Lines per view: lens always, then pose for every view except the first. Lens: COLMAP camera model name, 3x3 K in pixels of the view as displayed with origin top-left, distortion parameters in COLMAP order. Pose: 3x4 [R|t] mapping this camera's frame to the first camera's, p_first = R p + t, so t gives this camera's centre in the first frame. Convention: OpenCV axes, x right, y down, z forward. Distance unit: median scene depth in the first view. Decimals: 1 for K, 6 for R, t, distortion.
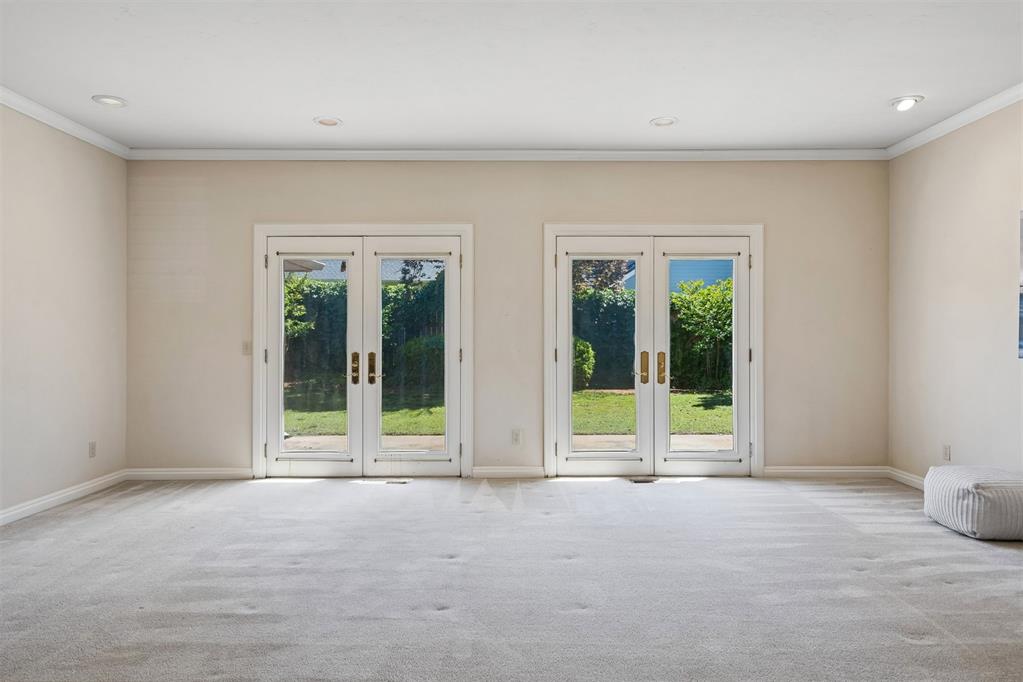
lens RADIAL K [[631.6, 0, 511.7], [0, 631.6, 334.1], [0, 0, 1]] dist [0.006429, 0.001580]
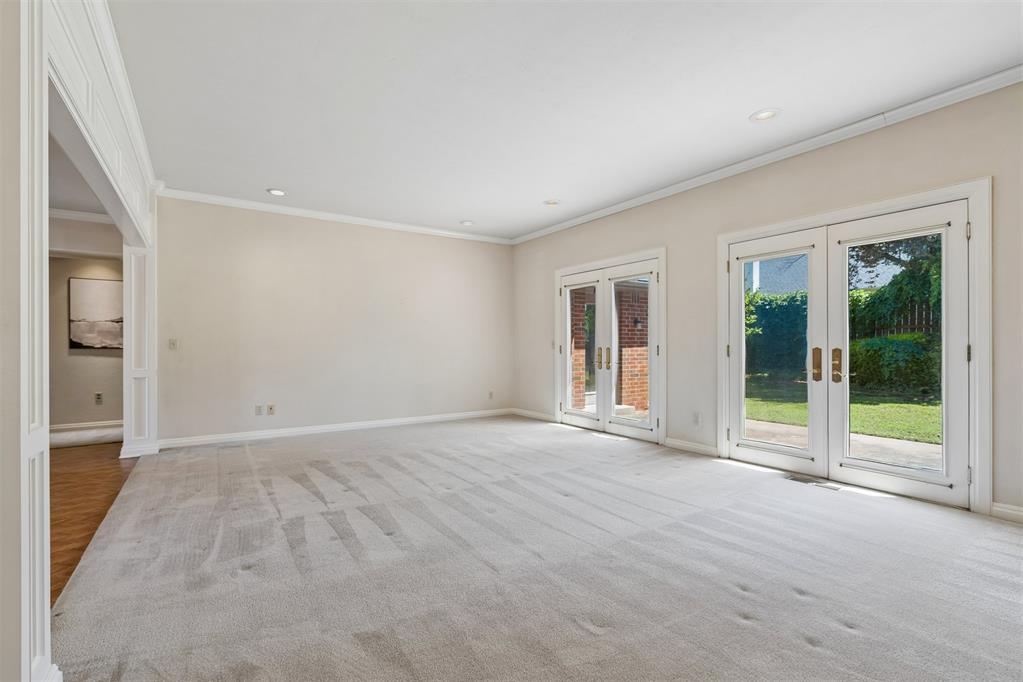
lens RADIAL K [[465.3, 0, 510.8], [0, 465.3, 347.1], [0, 0, 1]] dist [-0.003551, 0.000891]
pose [[0.547458, 0.002562, -0.836829, 0.546230], [0.010316, 0.999899, 0.009810, 0.014660], [0.836770, -0.014003, 0.547376, 0.224722]]
